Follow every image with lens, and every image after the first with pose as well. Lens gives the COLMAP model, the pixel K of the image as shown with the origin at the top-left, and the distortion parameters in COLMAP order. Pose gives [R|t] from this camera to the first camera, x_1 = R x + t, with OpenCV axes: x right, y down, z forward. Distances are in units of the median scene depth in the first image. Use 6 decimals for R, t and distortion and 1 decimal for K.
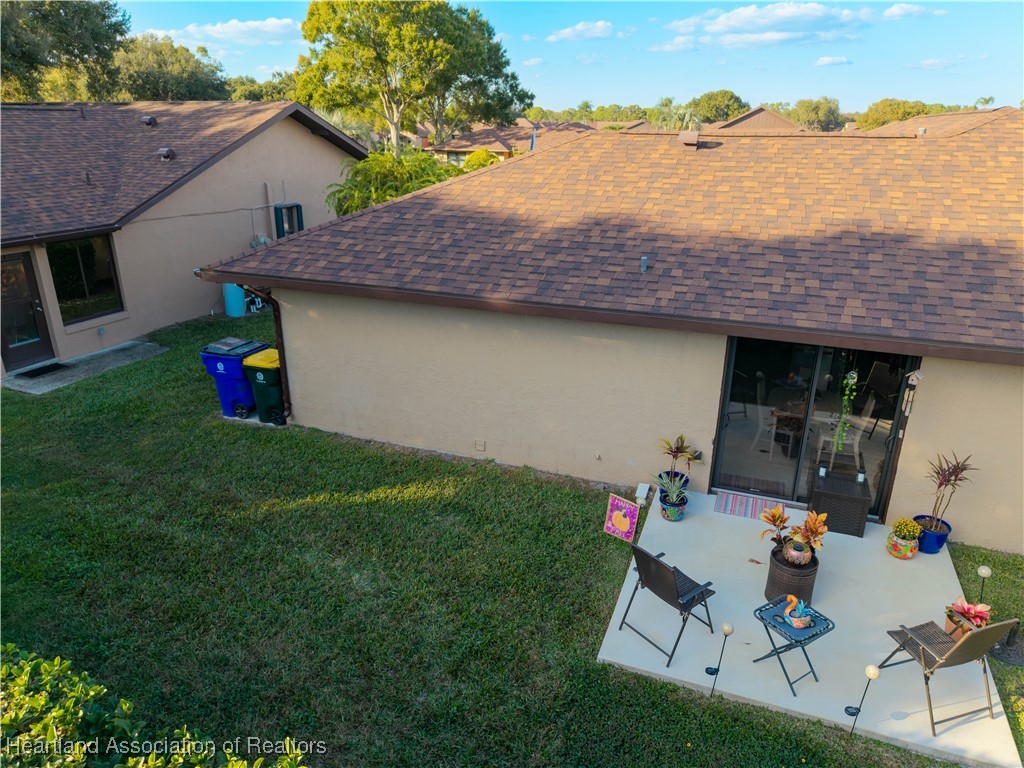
lens RADIAL K [[684.0, 0, 511.4], [0, 684.0, 385.8], [0, 0, 1]] dist [0.028241, -0.022373]
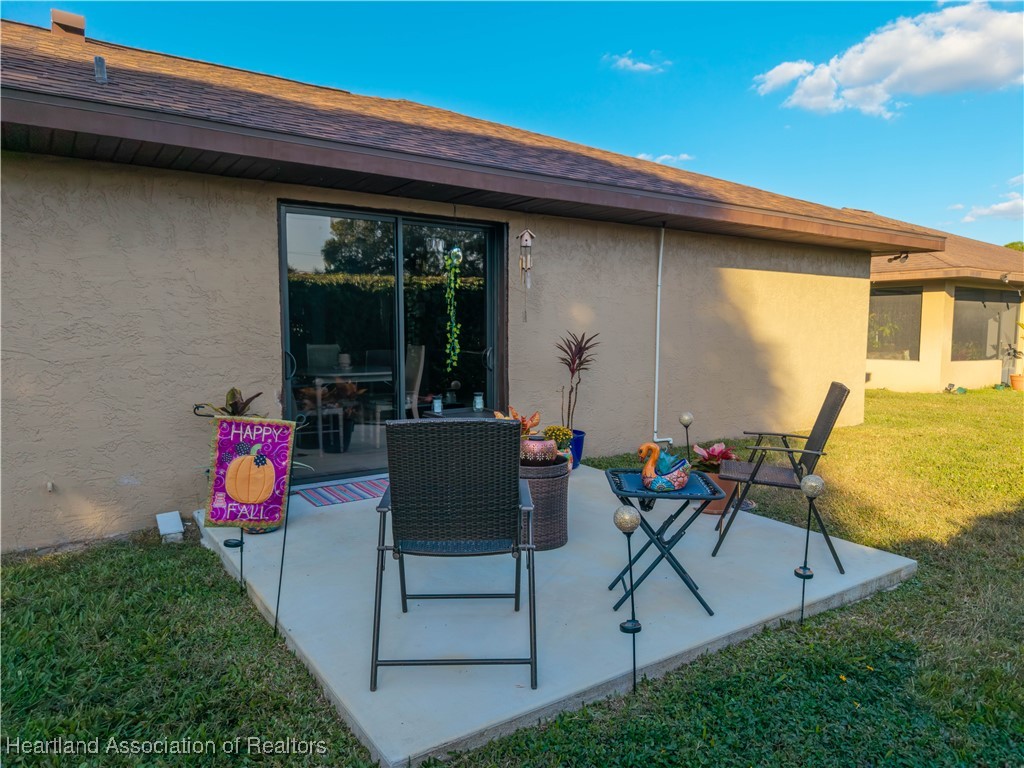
lens RADIAL K [[683.3, 0, 509.2], [0, 683.3, 388.0], [0, 0, 1]] dist [0.039078, -0.036866]
pose [[0.577868, -0.081958, 0.812005, -0.083537], [0.293270, 0.949341, -0.112888, 0.223139], [-0.761618, 0.303371, 0.572630, 0.573104]]
